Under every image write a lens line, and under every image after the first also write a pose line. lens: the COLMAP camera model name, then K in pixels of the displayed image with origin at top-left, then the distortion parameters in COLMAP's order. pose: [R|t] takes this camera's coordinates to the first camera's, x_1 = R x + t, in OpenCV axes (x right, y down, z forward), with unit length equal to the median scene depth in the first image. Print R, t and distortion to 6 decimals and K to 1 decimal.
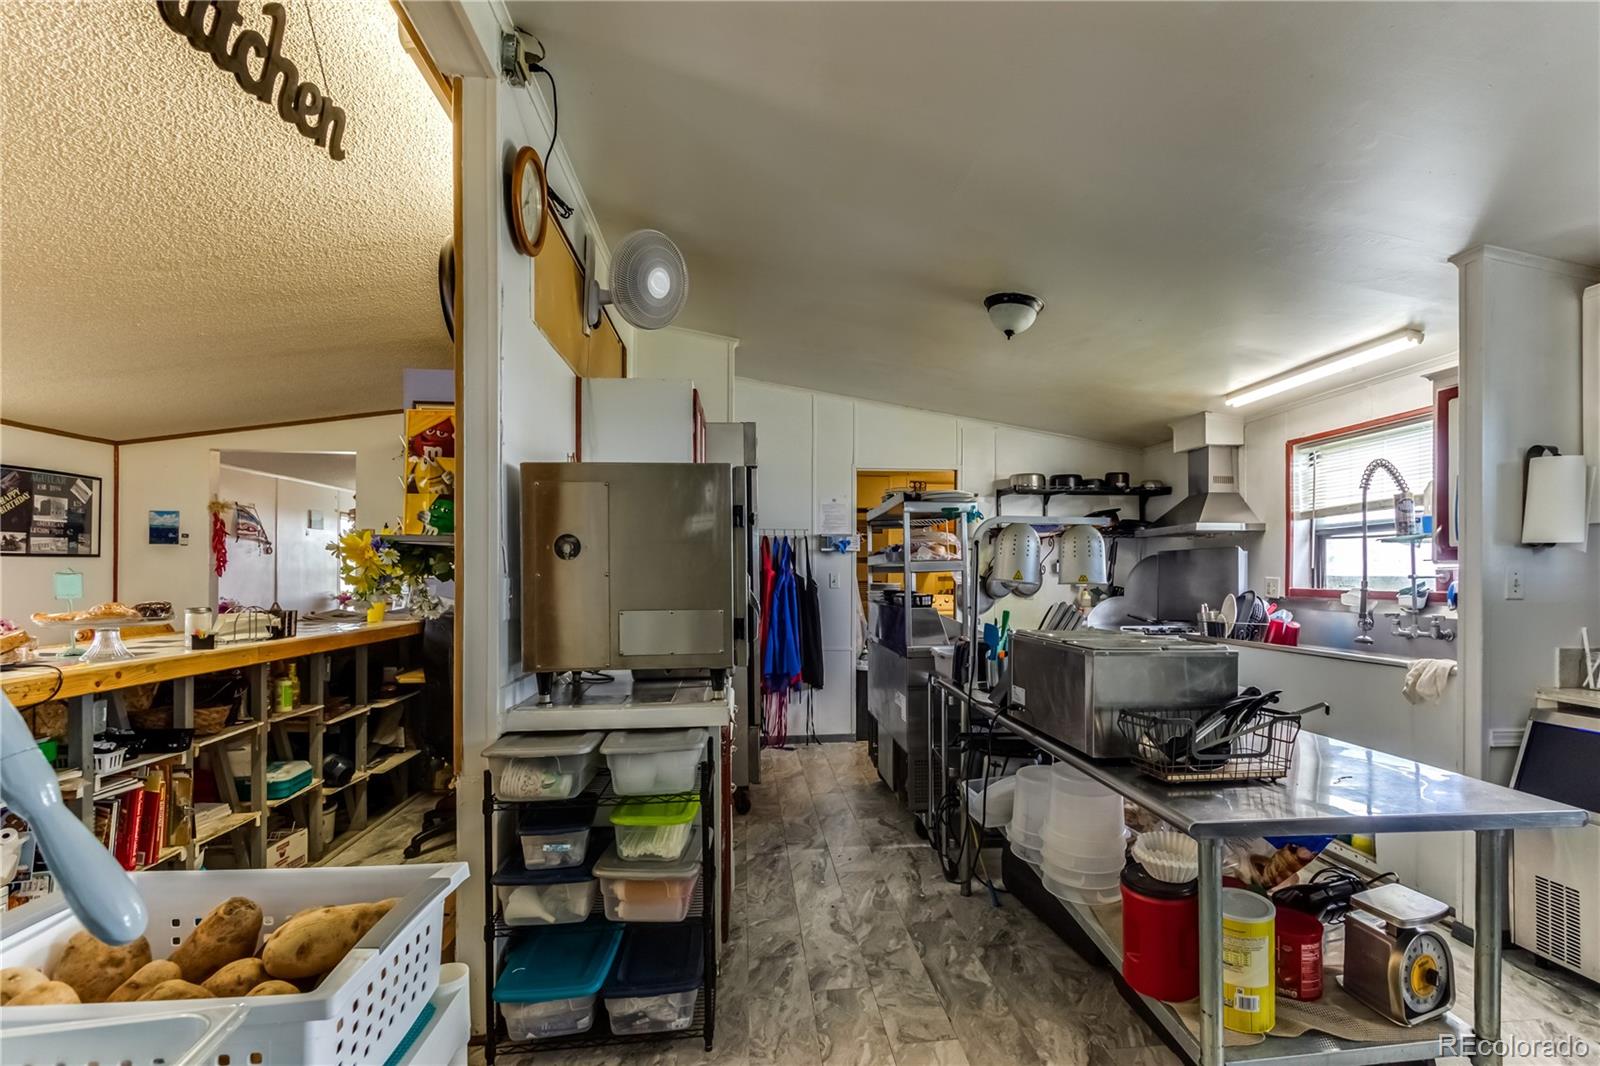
lens RADIAL K [[760.3, 0, 828.7], [0, 760.3, 569.1], [0, 0, 1]] dist [-0.000233, -0.003479]
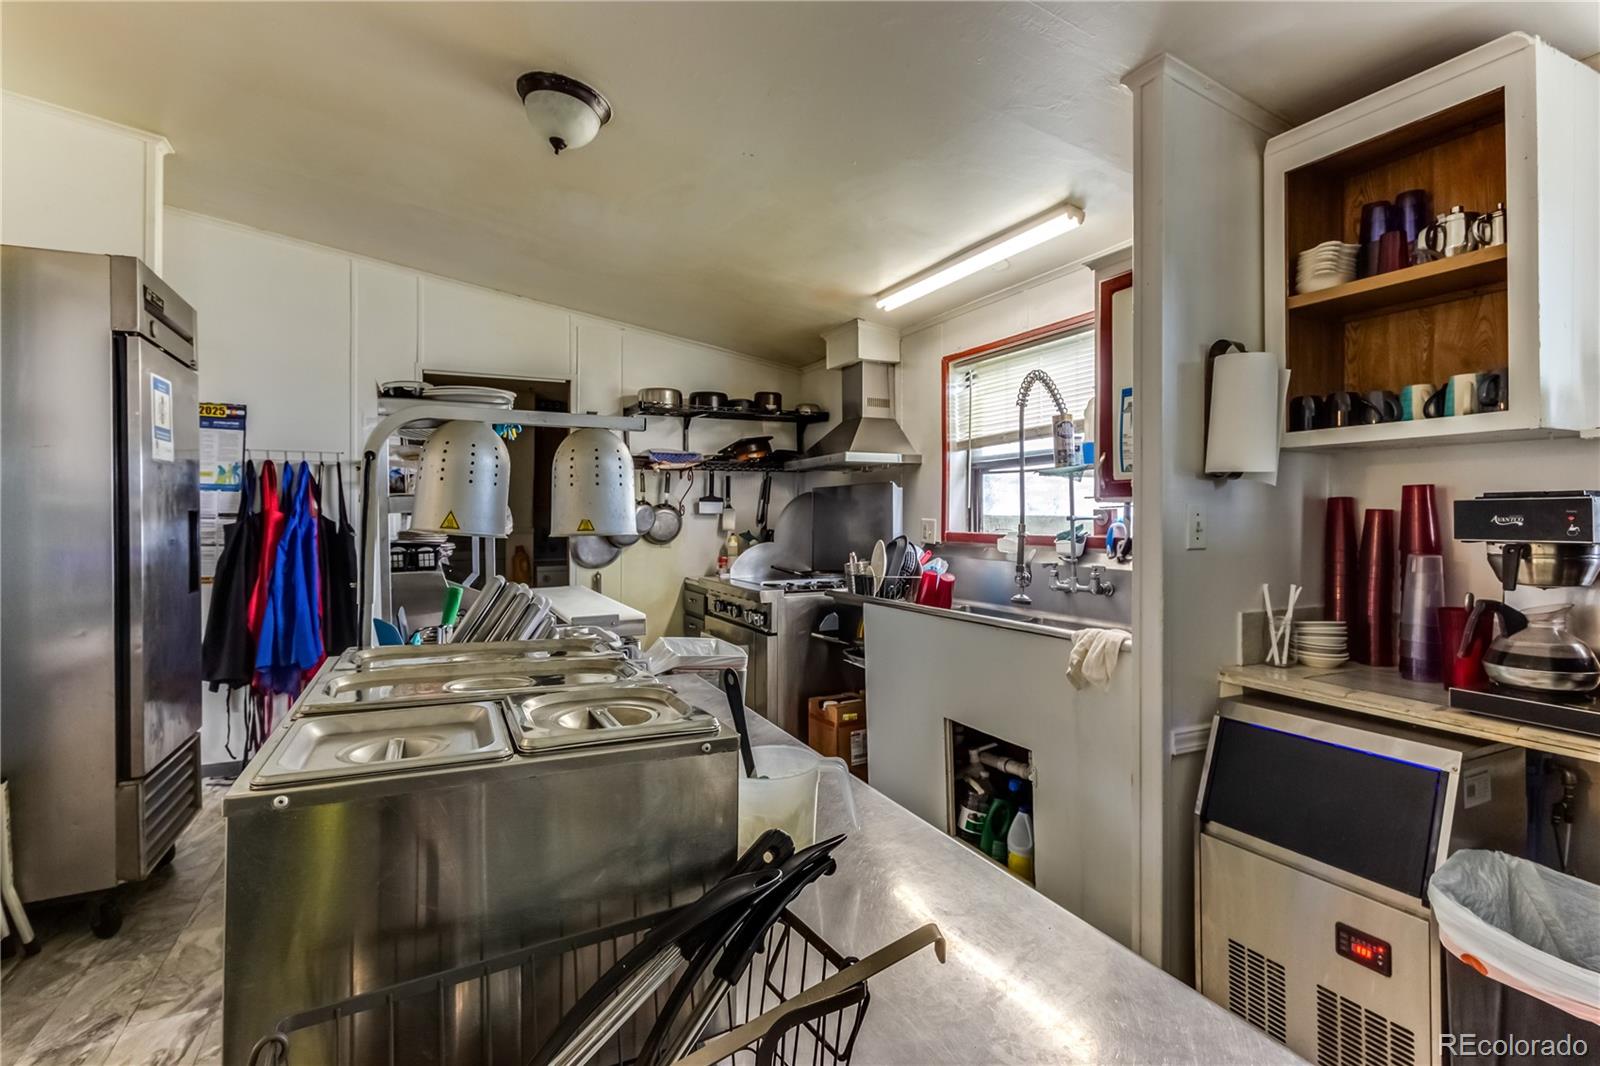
lens RADIAL K [[760.3, 0, 826.0], [0, 760.3, 508.8], [0, 0, 1]] dist [-0.000233, -0.003479]
pose [[0.933461, -0.000746, 0.358677, 0.185871], [0.001088, 0.999999, -0.000751, 0.000347], [-0.358676, 0.001092, 0.933461, 0.268878]]
